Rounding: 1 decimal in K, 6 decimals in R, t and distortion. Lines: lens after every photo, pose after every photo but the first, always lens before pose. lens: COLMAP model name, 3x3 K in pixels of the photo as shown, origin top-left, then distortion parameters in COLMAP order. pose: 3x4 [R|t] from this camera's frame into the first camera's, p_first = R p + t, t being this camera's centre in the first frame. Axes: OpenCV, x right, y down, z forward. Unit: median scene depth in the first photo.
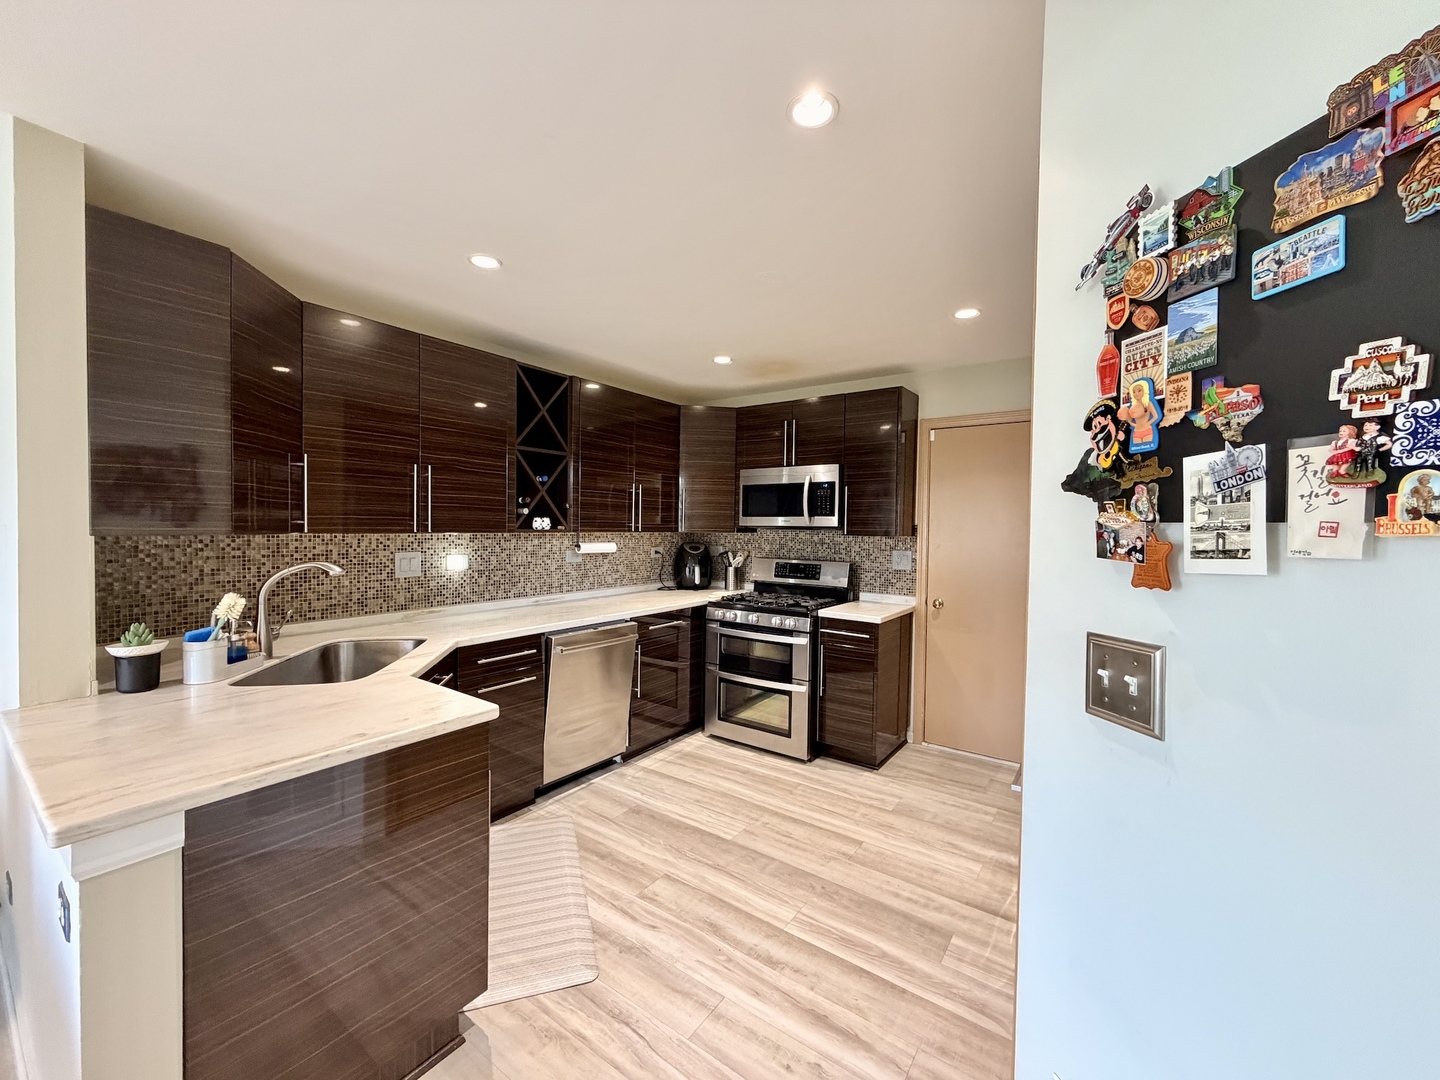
lens RADIAL K [[576.8, 0, 712.6], [0, 576.8, 541.3], [0, 0, 1]] dist [0.004152, 0.000713]
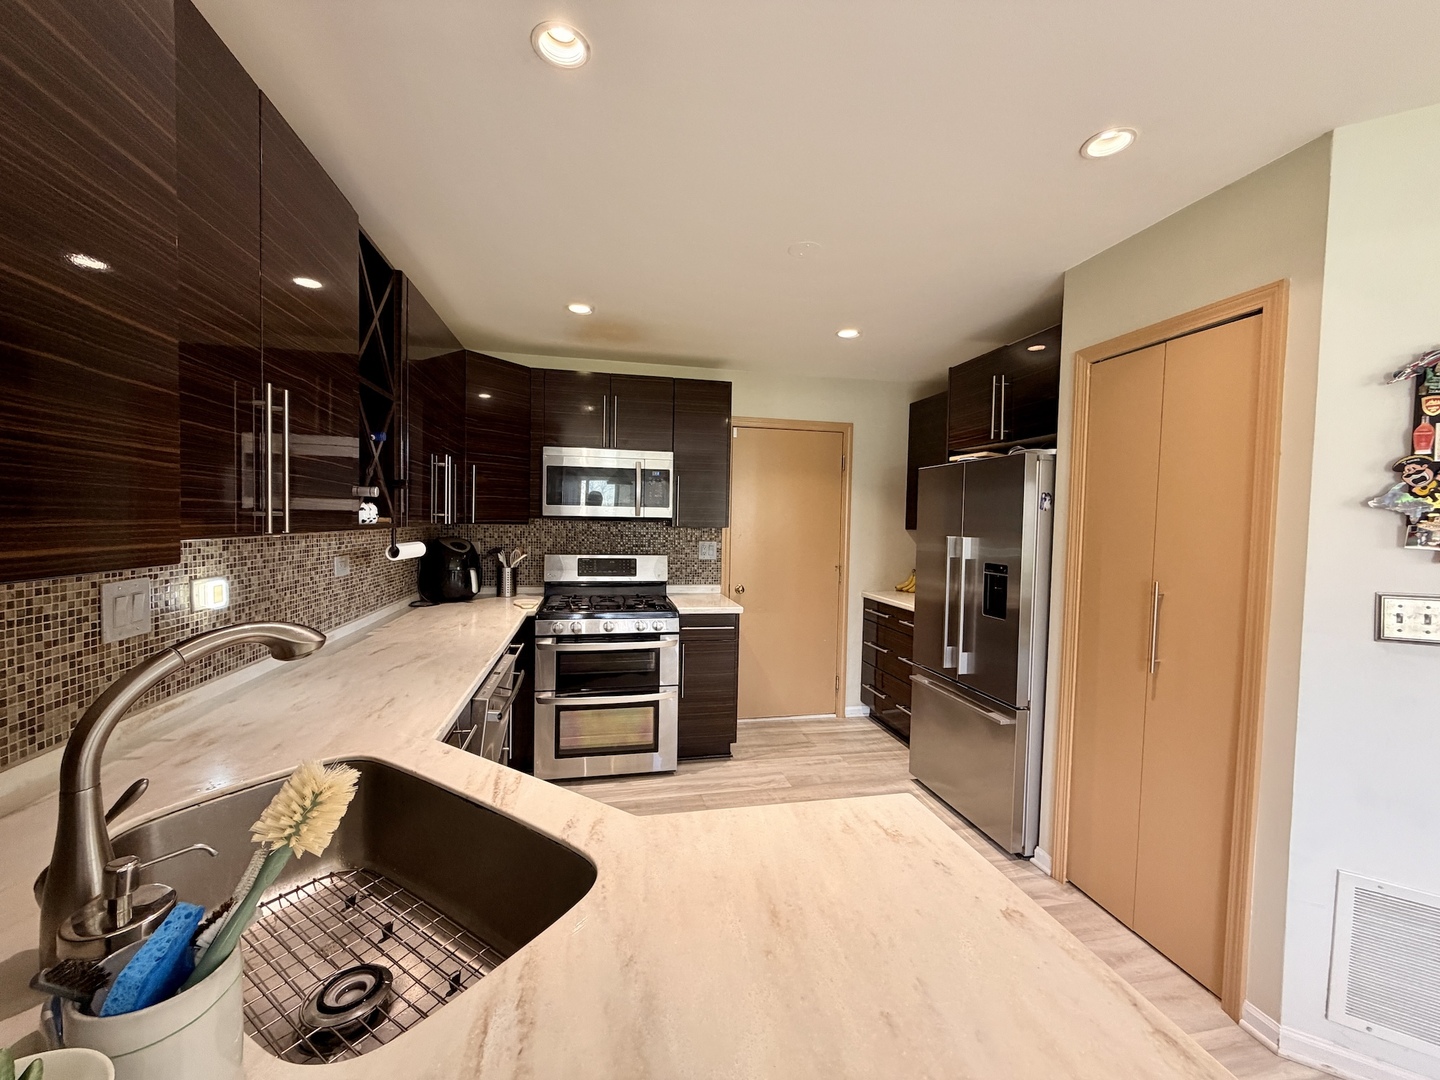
lens RADIAL K [[576.8, 0, 716.6], [0, 576.8, 538.8], [0, 0, 1]] dist [0.004152, 0.000713]
pose [[0.667626, -0.025656, 0.744055, -0.468742], [0.010484, 0.999631, 0.025061, -0.014885], [-0.744423, -0.008931, 0.667648, 0.329809]]
